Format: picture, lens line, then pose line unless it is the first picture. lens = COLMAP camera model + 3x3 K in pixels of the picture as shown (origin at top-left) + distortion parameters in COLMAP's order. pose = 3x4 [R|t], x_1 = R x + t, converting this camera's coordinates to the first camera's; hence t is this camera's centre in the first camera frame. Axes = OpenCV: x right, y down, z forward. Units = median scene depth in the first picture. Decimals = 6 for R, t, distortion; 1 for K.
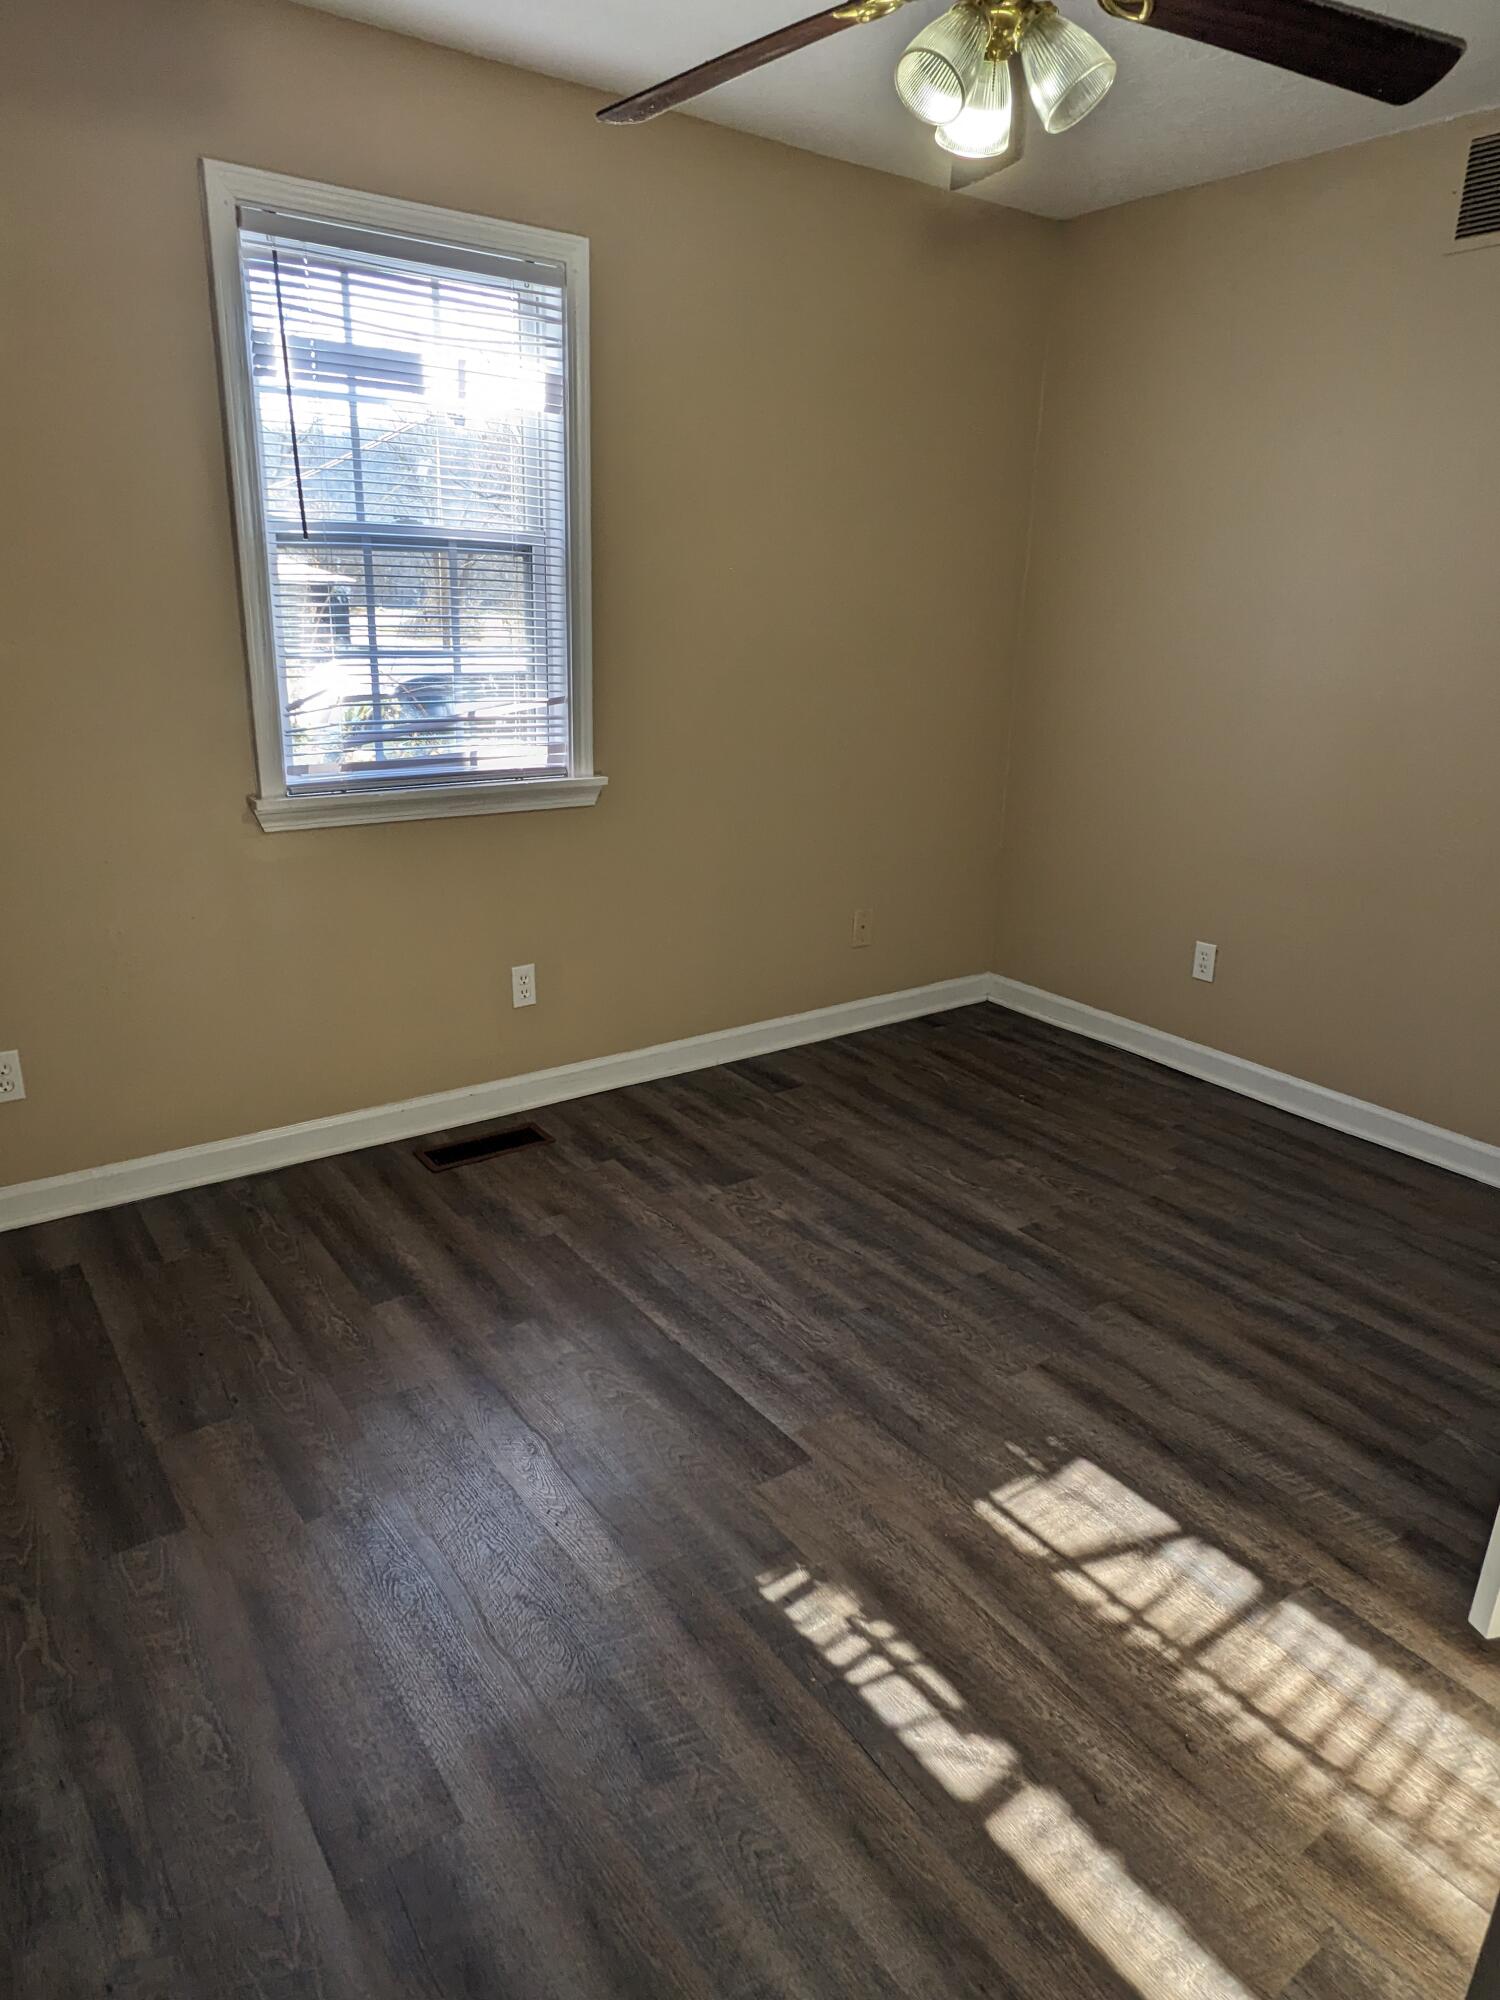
lens RADIAL K [[1242.9, 0, 758.7], [0, 1242.9, 995.3], [0, 0, 1]] dist [0.017272, 0.004471]
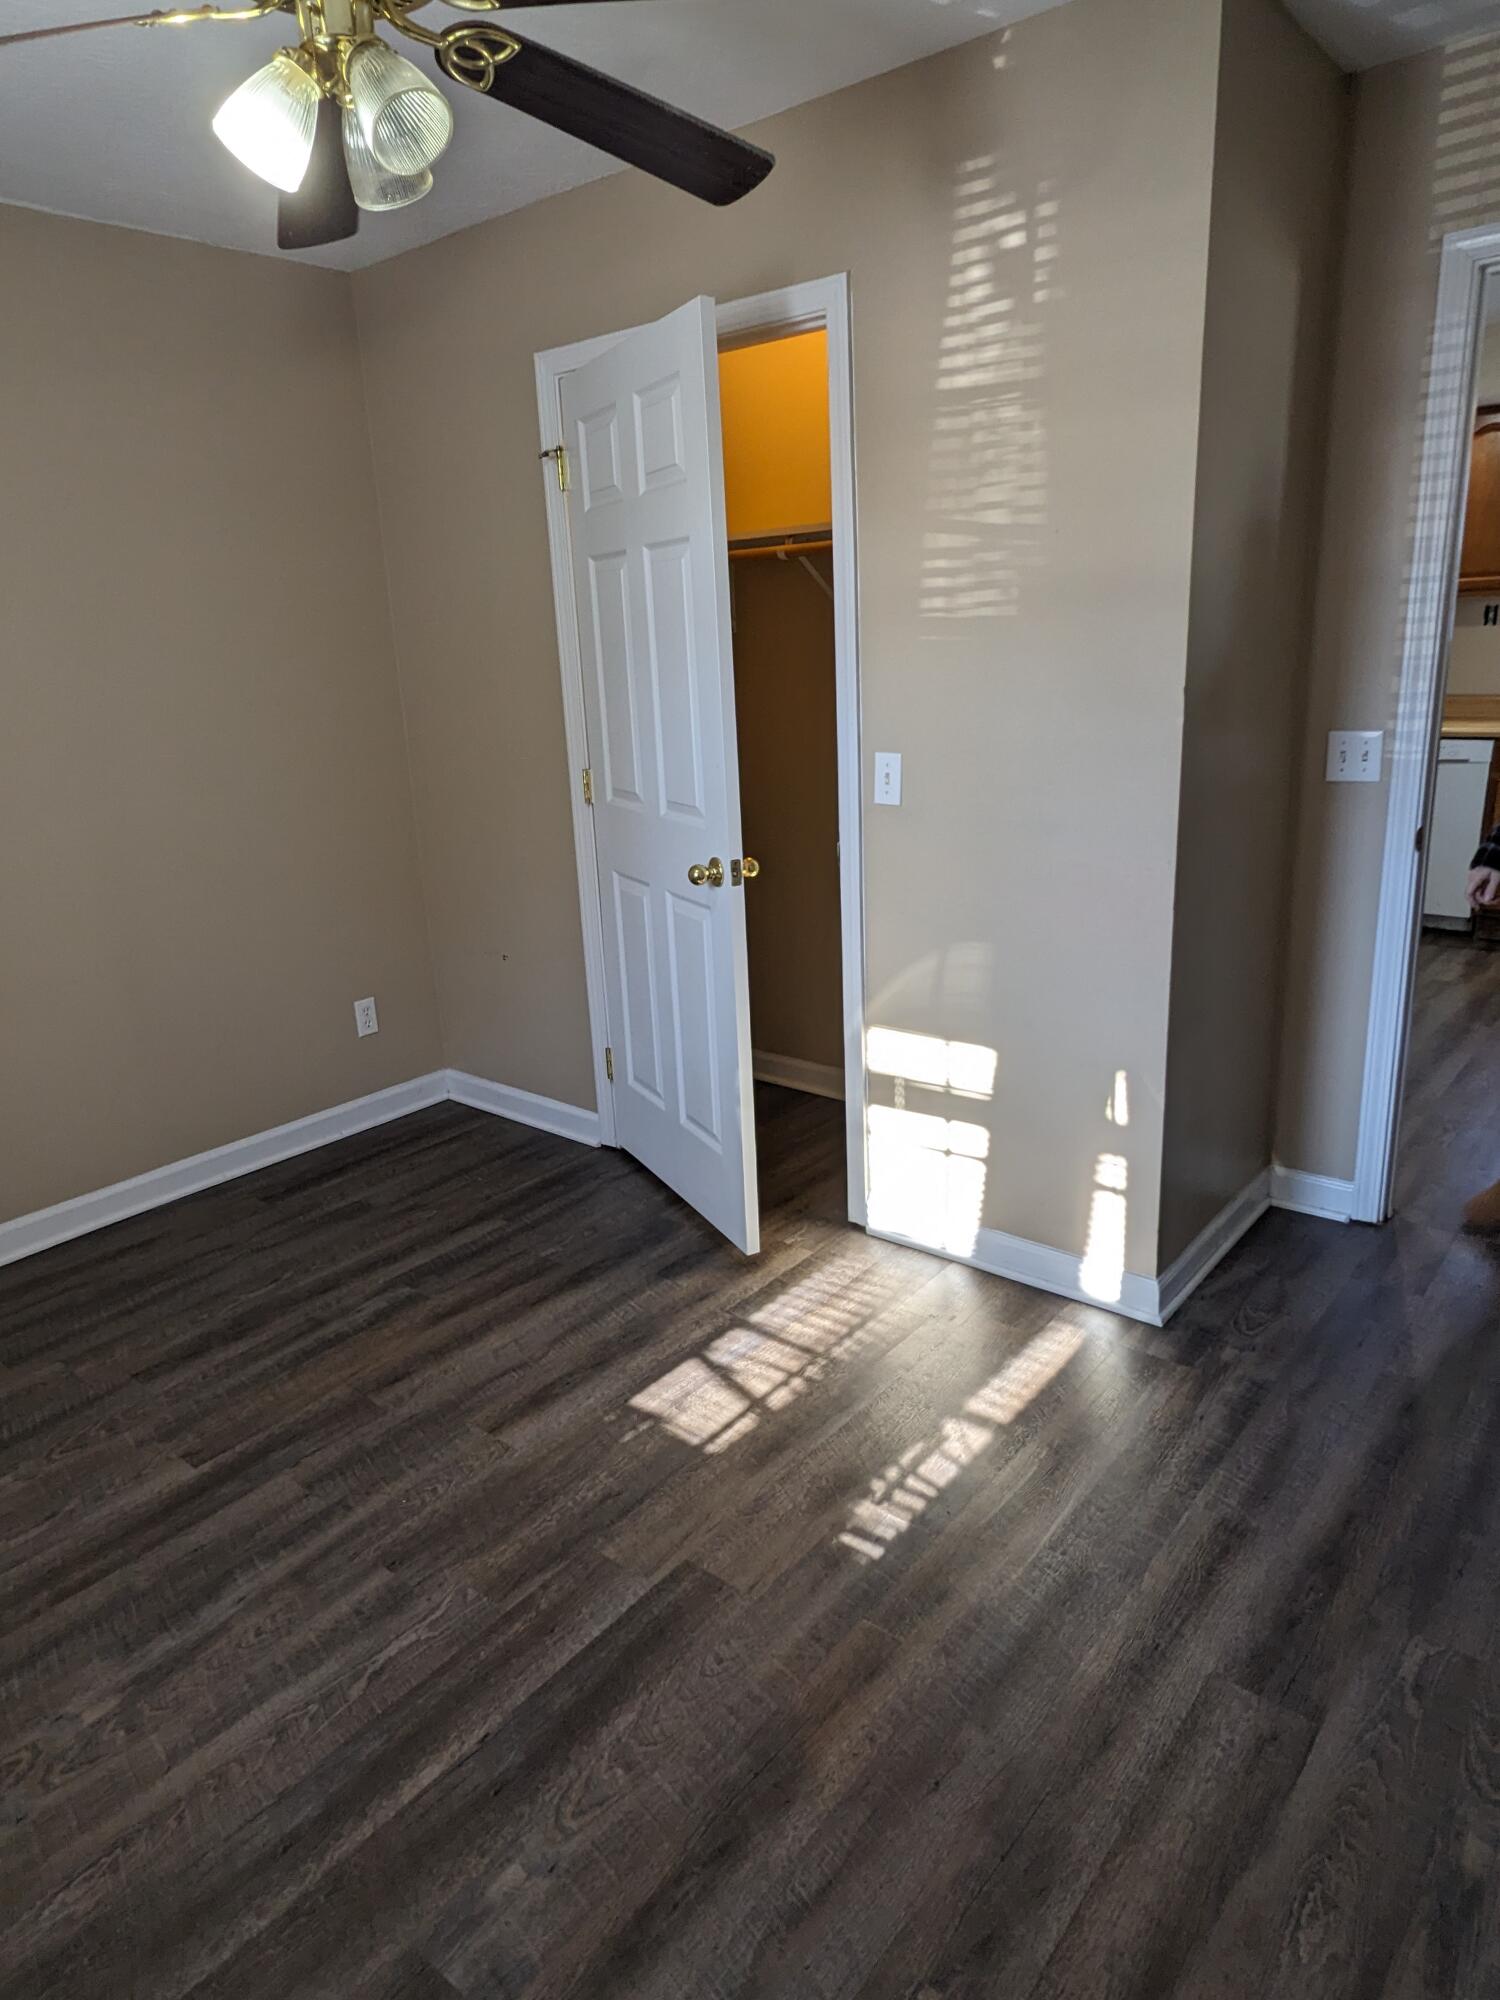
lens RADIAL K [[1242.9, 0, 756.1], [0, 1242.9, 996.1], [0, 0, 1]] dist [0.017272, 0.004471]
pose [[-0.238390, -0.291627, 0.926350, -0.654453], [0.344034, 0.866636, 0.361363, -0.294872], [-0.908191, 0.404841, -0.106268, 0.789755]]
